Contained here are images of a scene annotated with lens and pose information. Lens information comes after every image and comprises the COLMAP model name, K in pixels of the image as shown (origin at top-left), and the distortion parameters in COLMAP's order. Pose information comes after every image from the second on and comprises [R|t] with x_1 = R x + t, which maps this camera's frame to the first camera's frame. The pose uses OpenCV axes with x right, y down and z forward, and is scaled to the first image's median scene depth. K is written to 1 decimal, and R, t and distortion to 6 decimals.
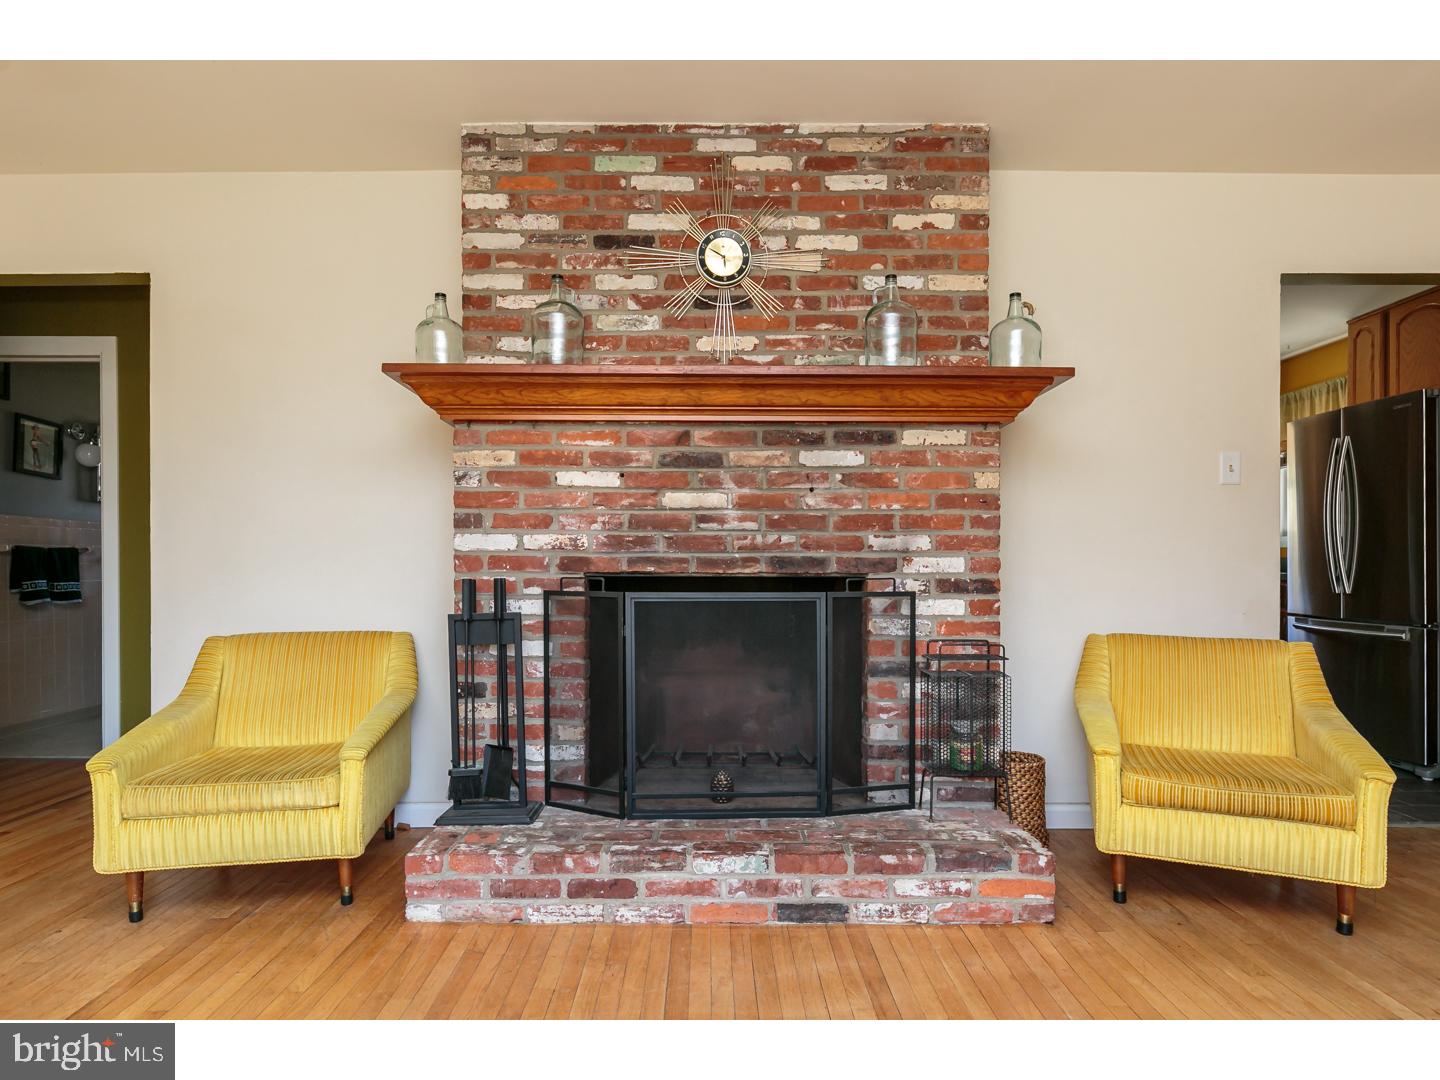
lens RADIAL K [[839.6, 0, 725.8], [0, 839.6, 580.7], [0, 0, 1]] dist [0.001695, -0.000548]
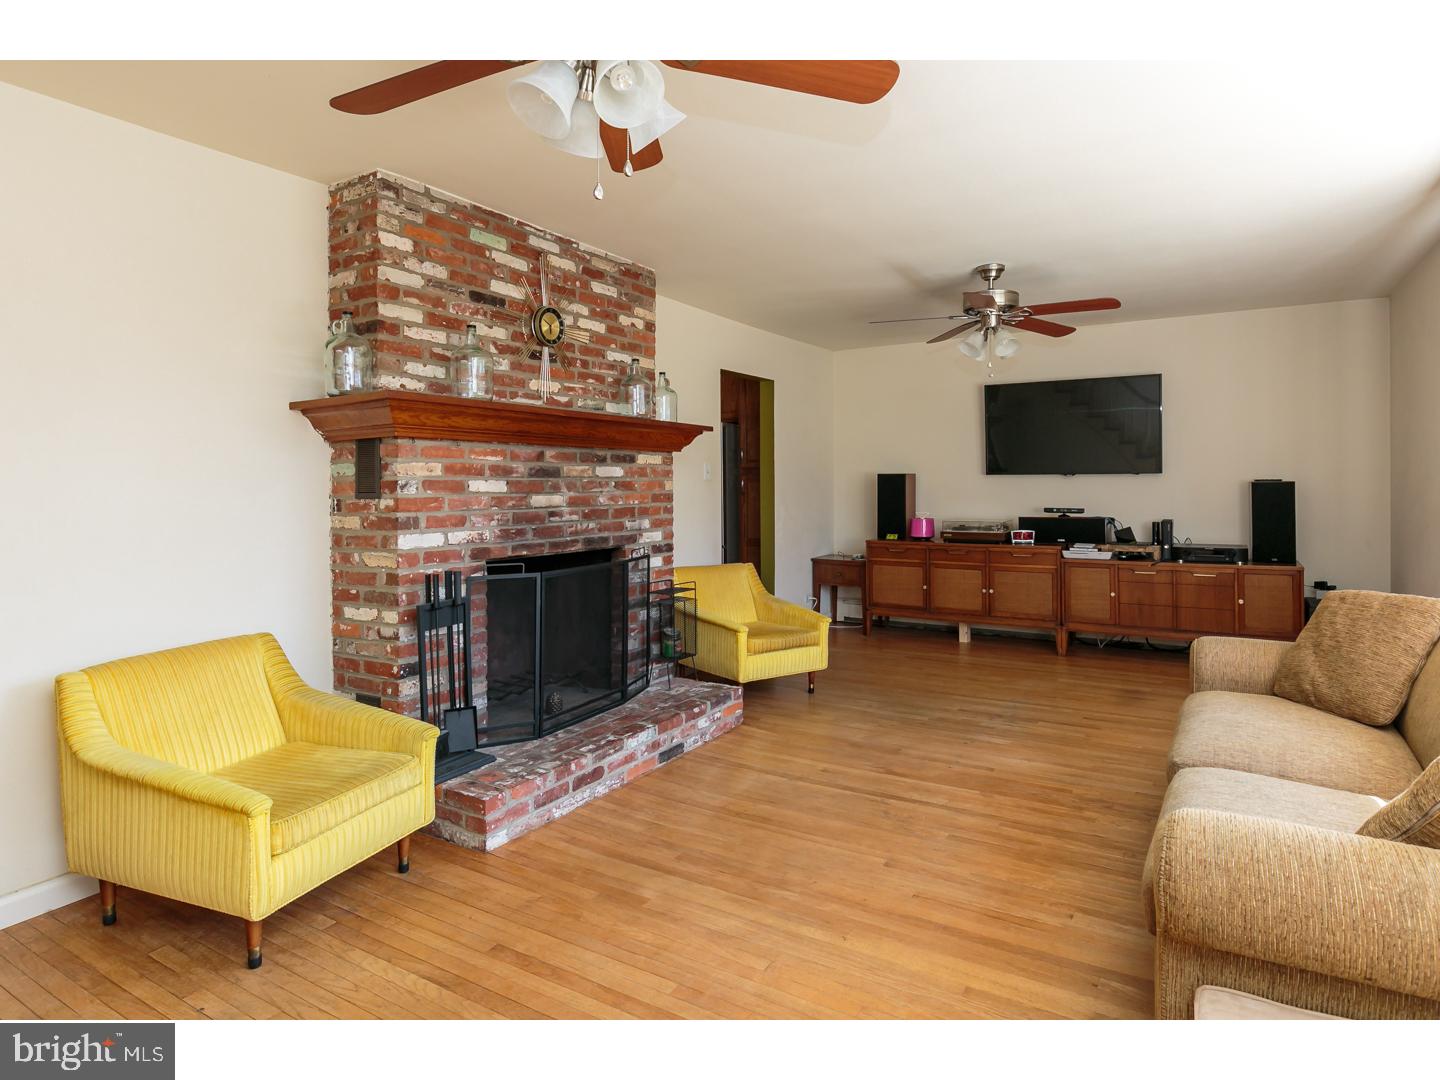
lens RADIAL K [[798.8, 0, 746.6], [0, 798.8, 487.8], [0, 0, 1]] dist [-0.000934, 0.000328]
pose [[0.510779, -0.006632, 0.859687, -1.001759], [0.015071, 0.999886, -0.001240, -0.110452], [-0.859580, 0.013590, 0.510820, 0.038920]]
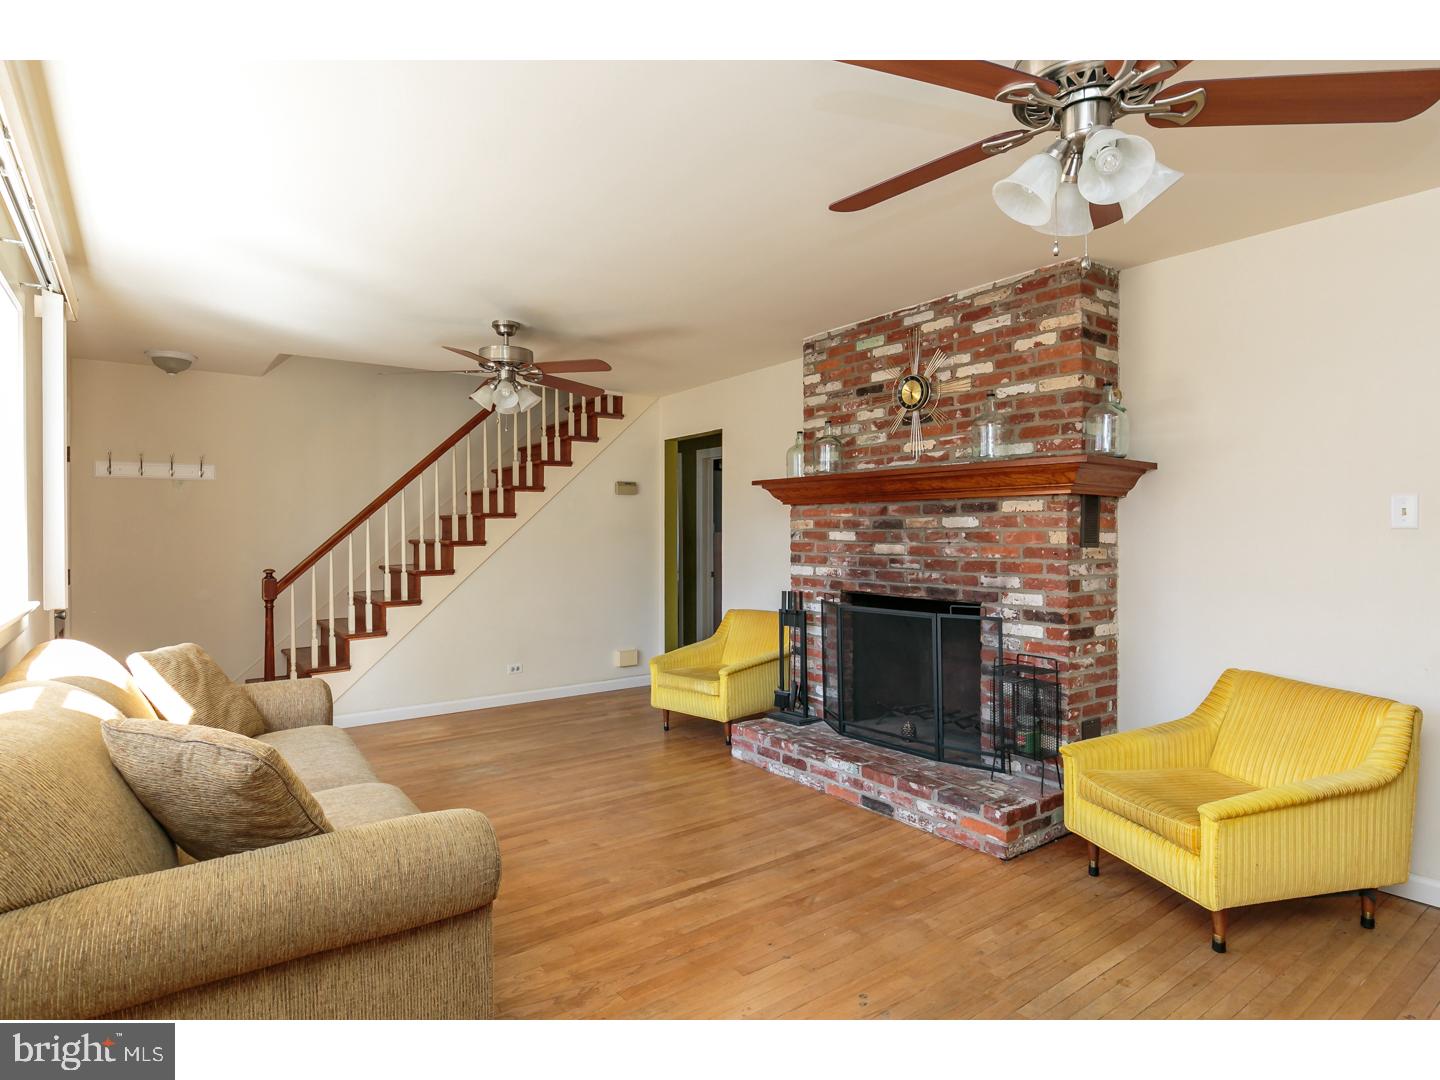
lens RADIAL K [[818.4, 0, 725.1], [0, 818.4, 534.5], [0, 0, 1]] dist [-0.001721, 0.000753]
pose [[0.580057, 0.002708, -0.814571, 1.054455], [-0.006953, 0.999975, -0.001627, -0.118725], [0.814546, 0.006608, 0.580061, -0.166579]]
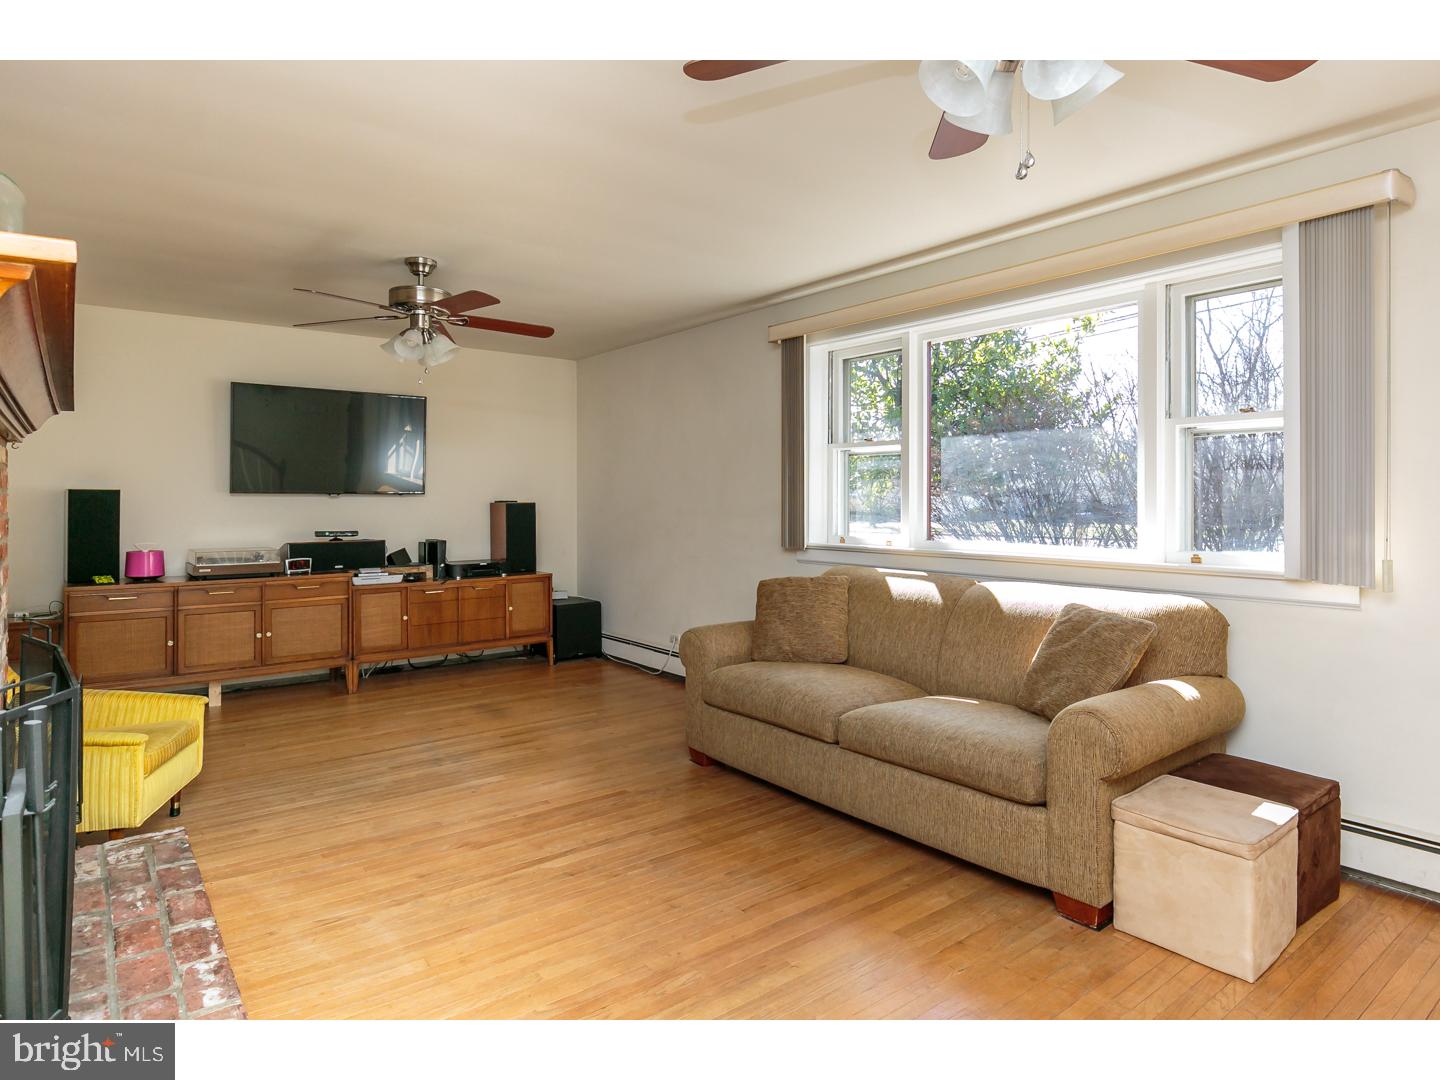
lens RADIAL K [[818.4, 0, 722.8], [0, 818.4, 500.8], [0, 0, 1]] dist [-0.001721, 0.000753]
pose [[-0.600997, 0.003241, 0.799244, -0.863970], [0.011243, 0.999927, 0.004399, -0.118423], [-0.799172, 0.011630, -0.600990, 0.916554]]
